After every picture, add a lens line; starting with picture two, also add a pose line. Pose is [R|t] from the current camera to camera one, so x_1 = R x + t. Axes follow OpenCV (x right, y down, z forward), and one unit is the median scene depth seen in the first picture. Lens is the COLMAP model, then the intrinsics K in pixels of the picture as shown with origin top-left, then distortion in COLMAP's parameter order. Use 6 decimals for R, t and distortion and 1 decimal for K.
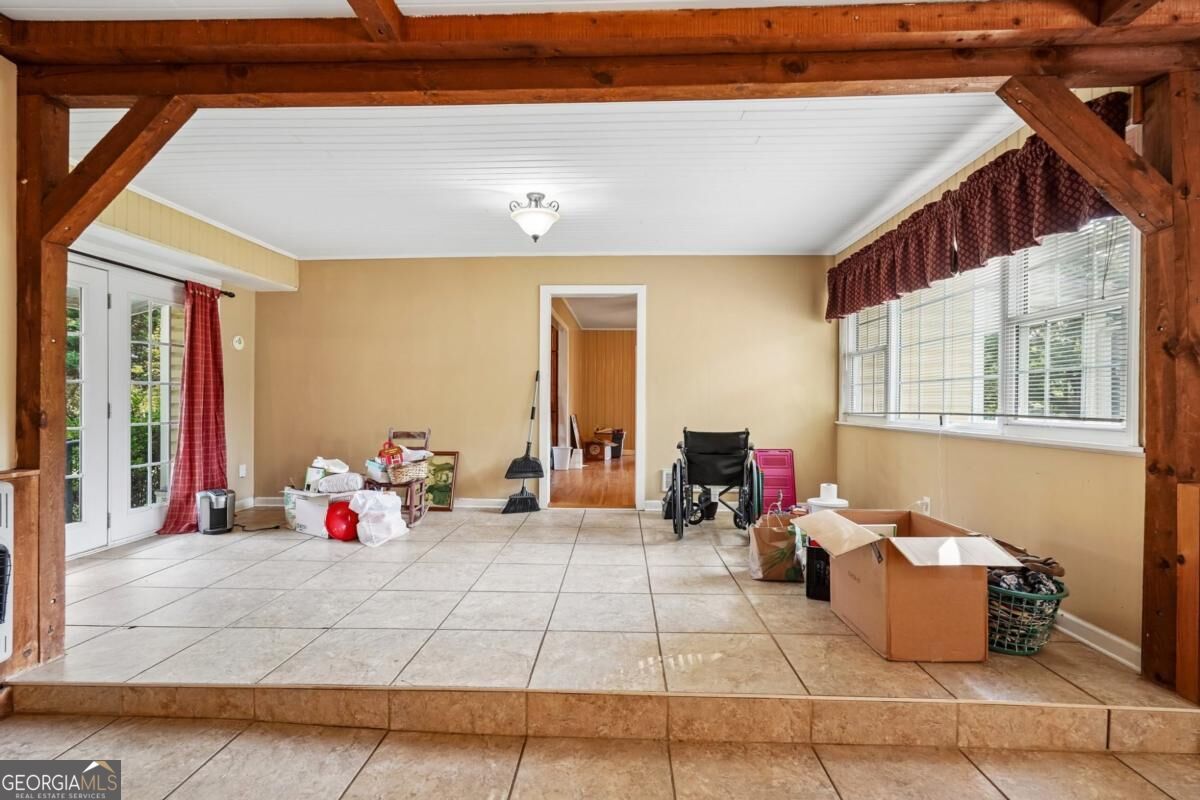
lens RADIAL K [[532.9, 0, 600.7], [0, 532.9, 396.4], [0, 0, 1]] dist [-0.017401, 0.009810]
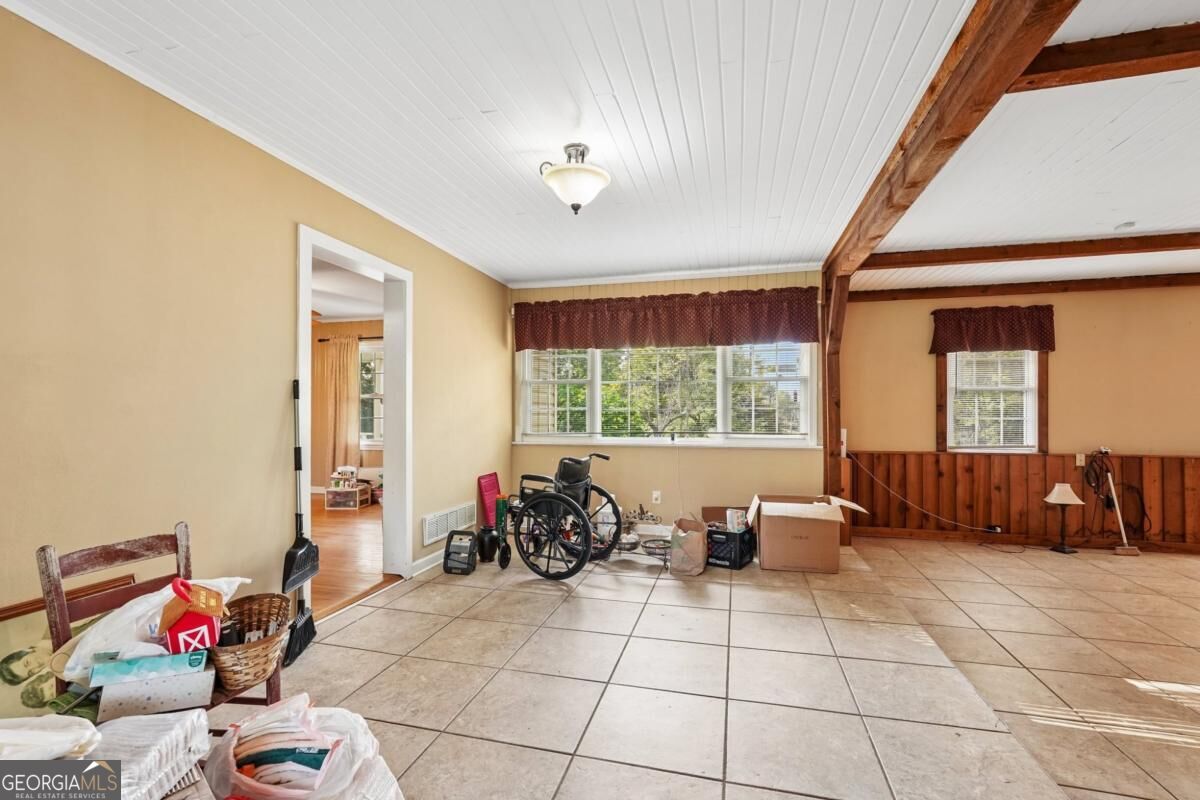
lens RADIAL K [[534.0, 0, 601.6], [0, 534.0, 403.0], [0, 0, 1]] dist [-0.018050, 0.010165]
pose [[0.212002, 0.014446, 0.977162, -0.975553], [-0.008334, 0.999881, -0.012973, -0.032828], [-0.977234, -0.005393, 0.212097, 0.979461]]
